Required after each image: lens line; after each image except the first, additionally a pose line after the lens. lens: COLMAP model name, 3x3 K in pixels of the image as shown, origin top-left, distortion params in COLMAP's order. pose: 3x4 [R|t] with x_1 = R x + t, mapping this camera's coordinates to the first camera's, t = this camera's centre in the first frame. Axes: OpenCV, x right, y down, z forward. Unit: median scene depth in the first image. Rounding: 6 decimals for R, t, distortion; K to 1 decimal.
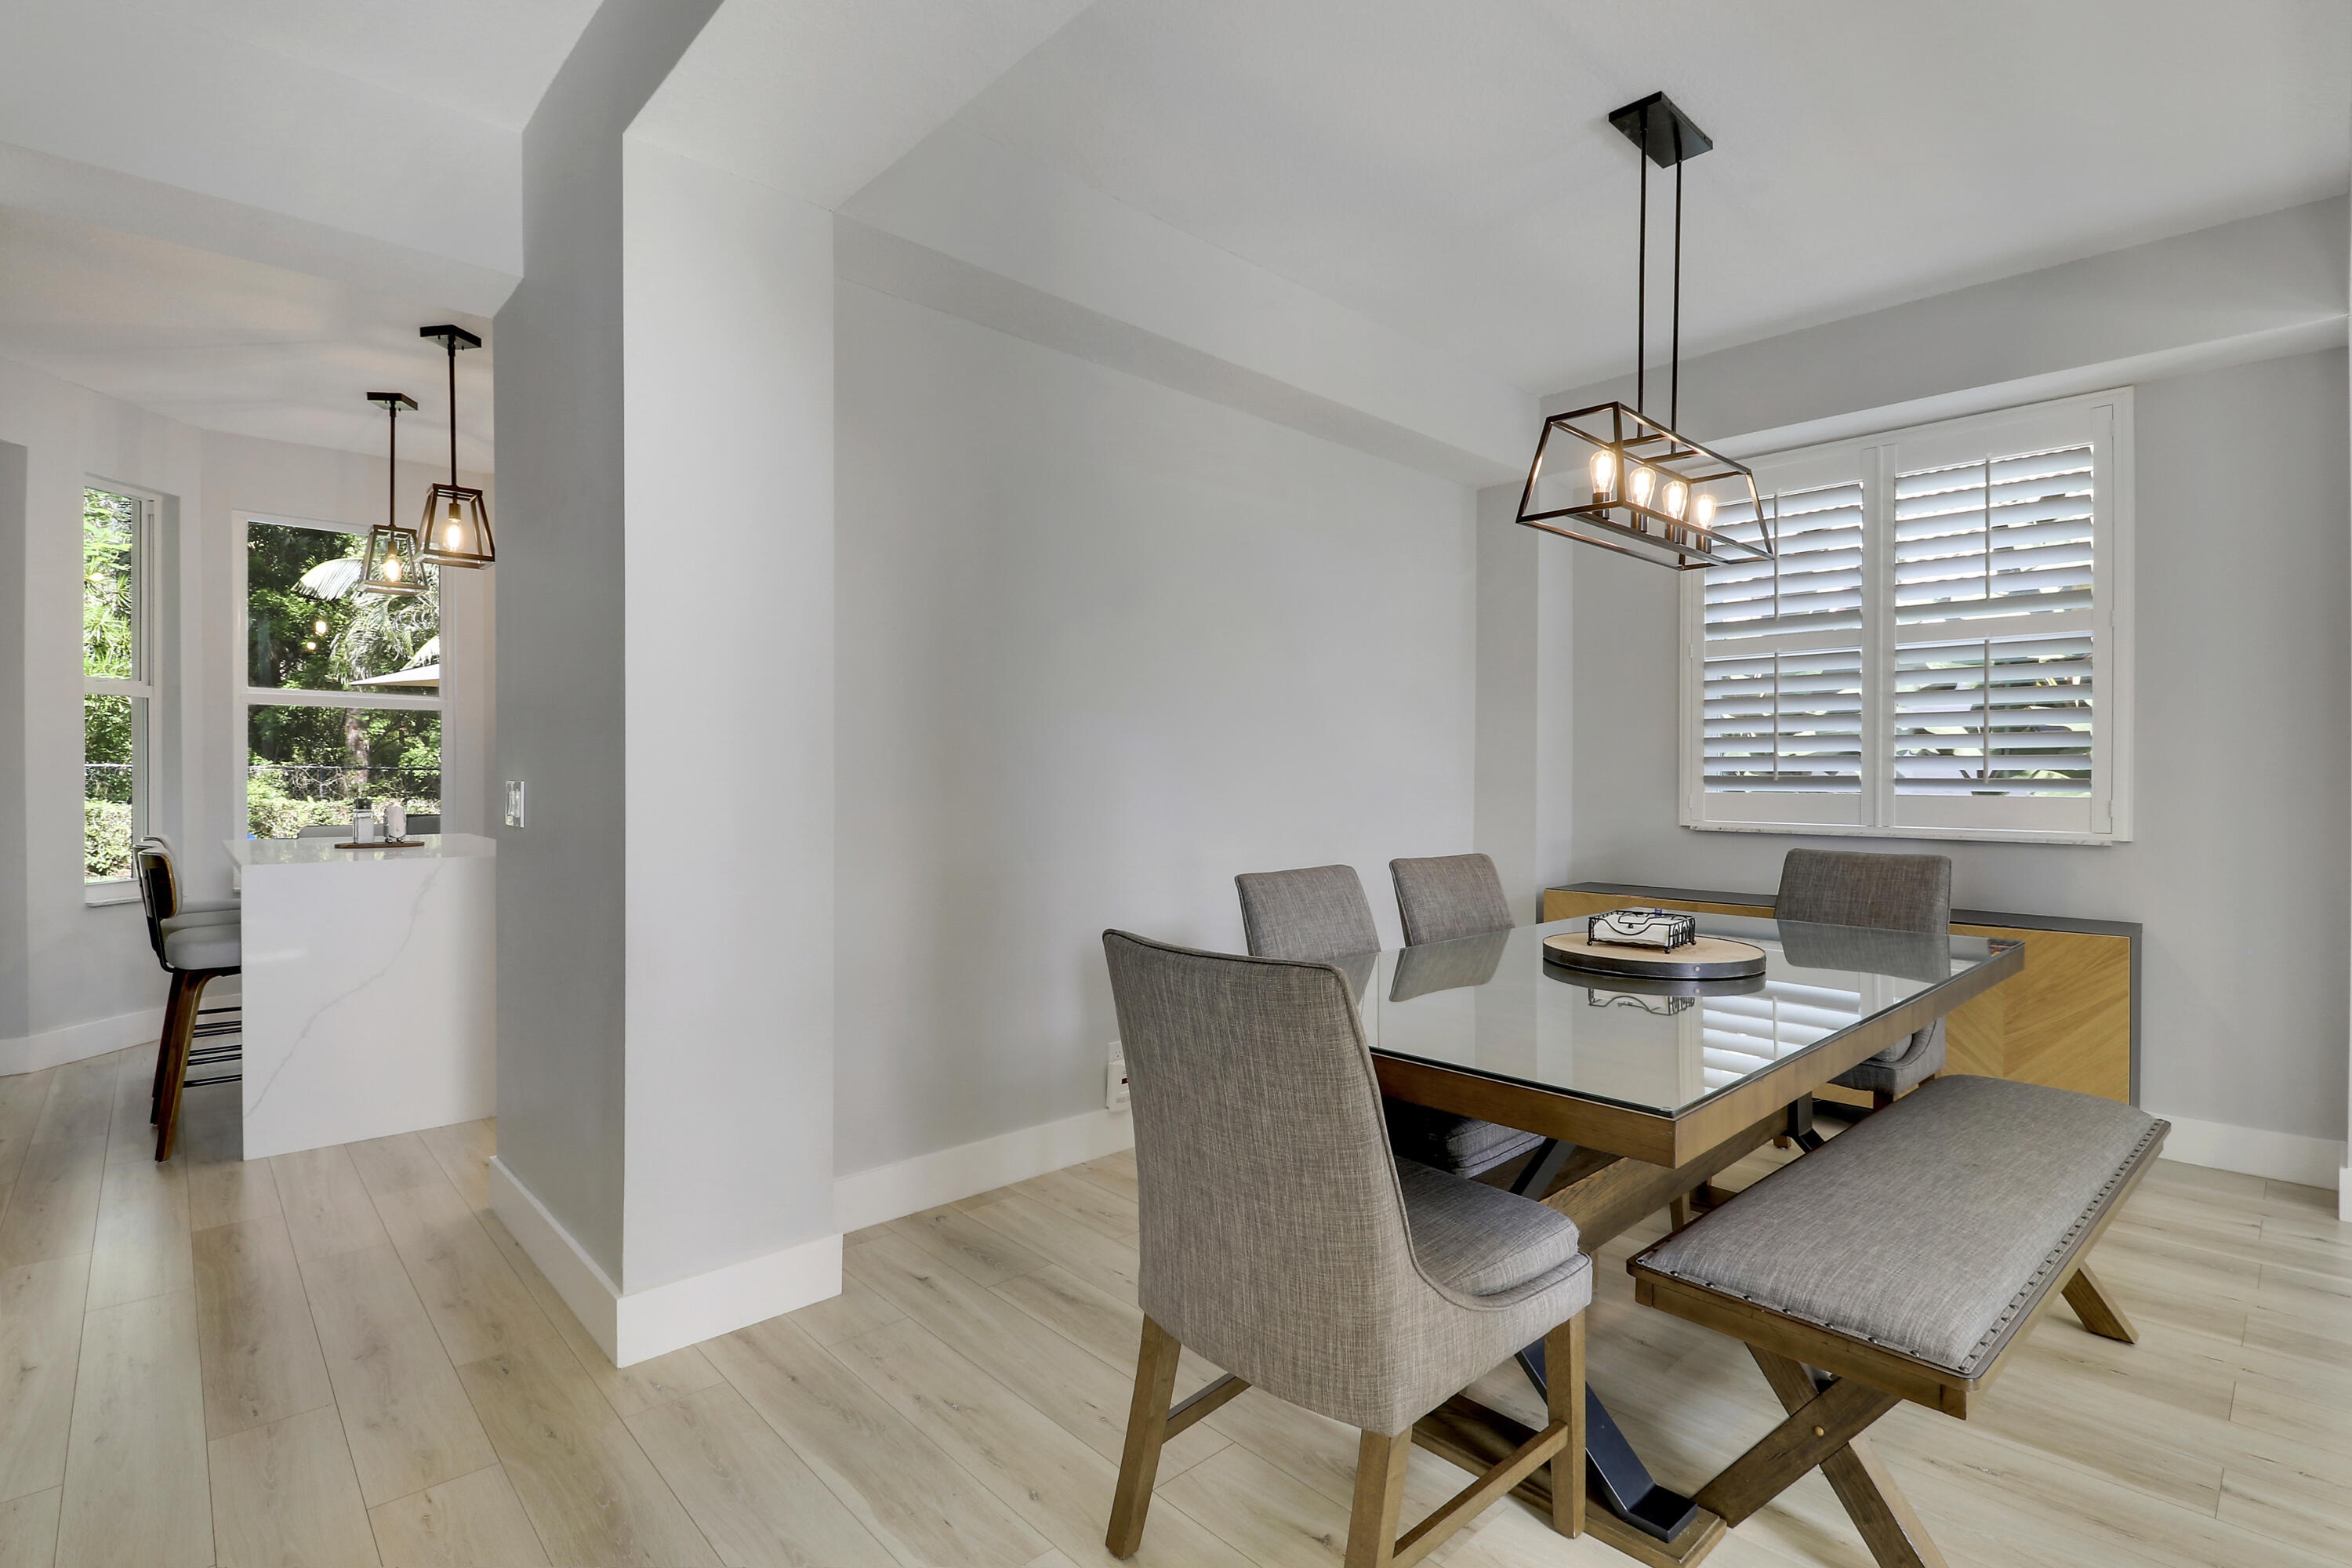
lens RADIAL K [[1116.7, 0, 1180.7], [0, 1116.7, 783.9], [0, 0, 1]] dist [0.004154, -0.000398]
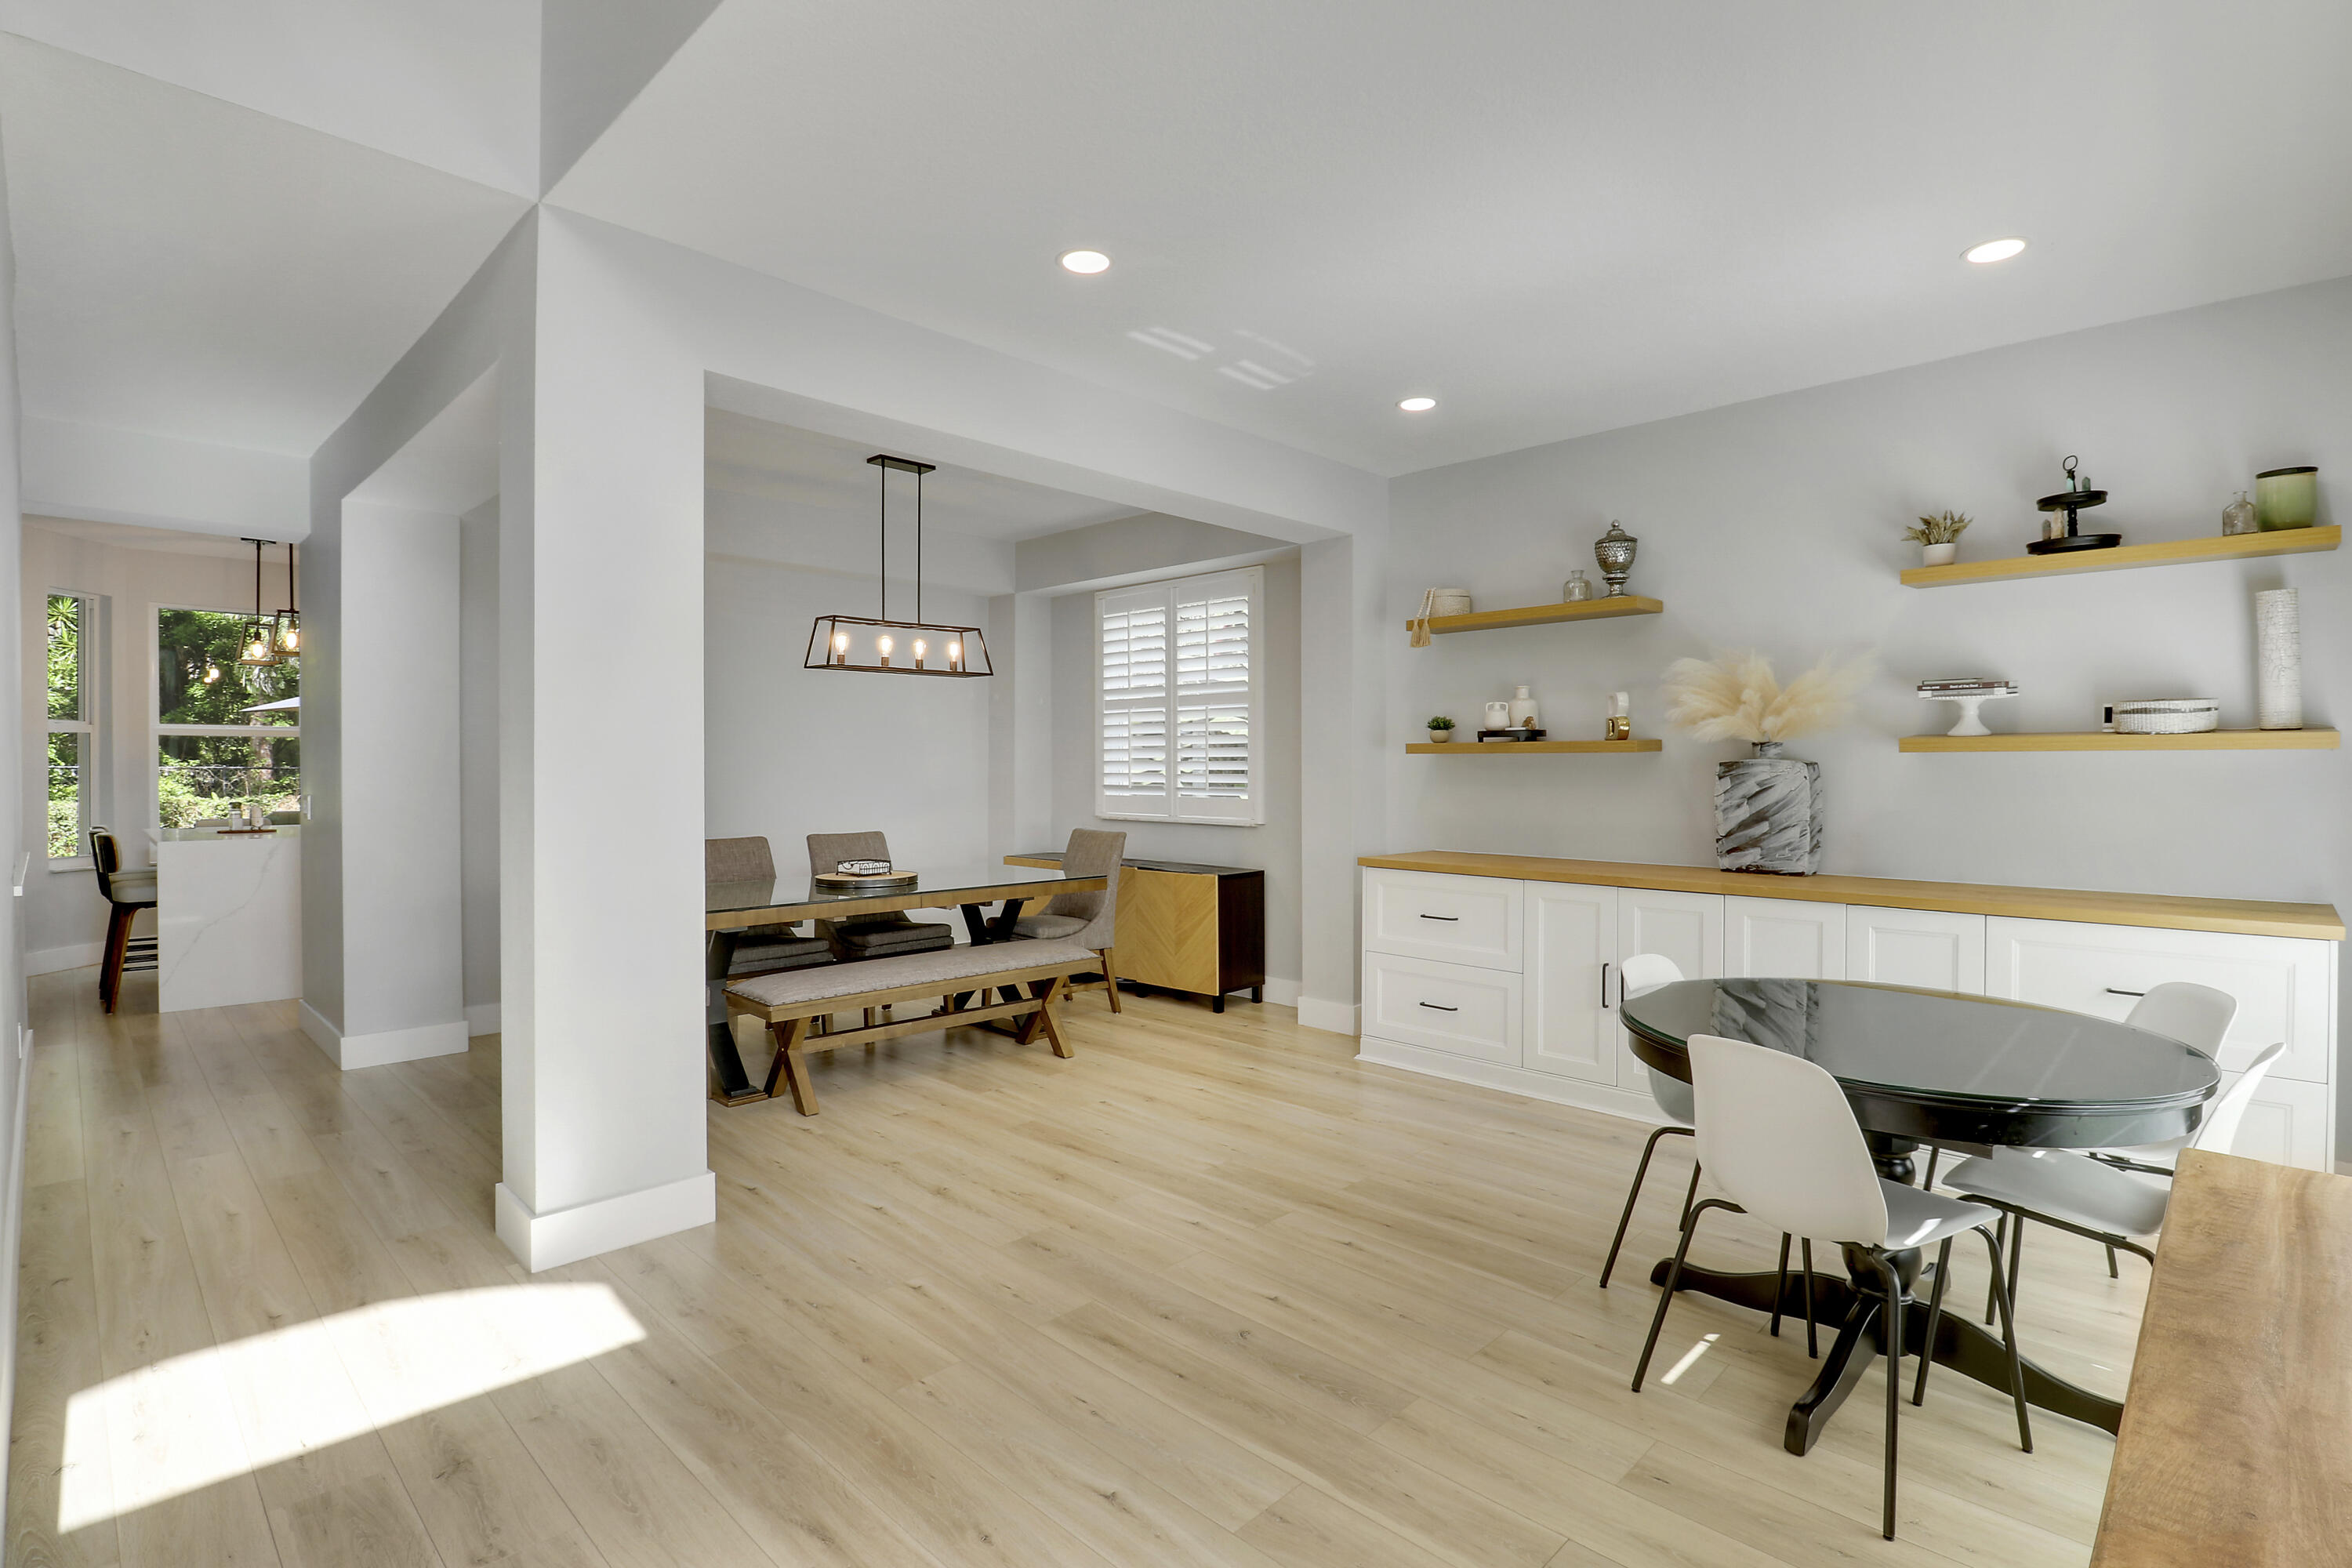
lens RADIAL K [[1116.7, 0, 1180.7], [0, 1116.7, 783.9], [0, 0, 1]] dist [0.004154, -0.000398]
pose [[0.998905, 0.000837, 0.046783, 0.531440], [-0.001124, 0.999981, 0.006118, -0.024038], [-0.046776, -0.006164, 0.998886, -0.645776]]
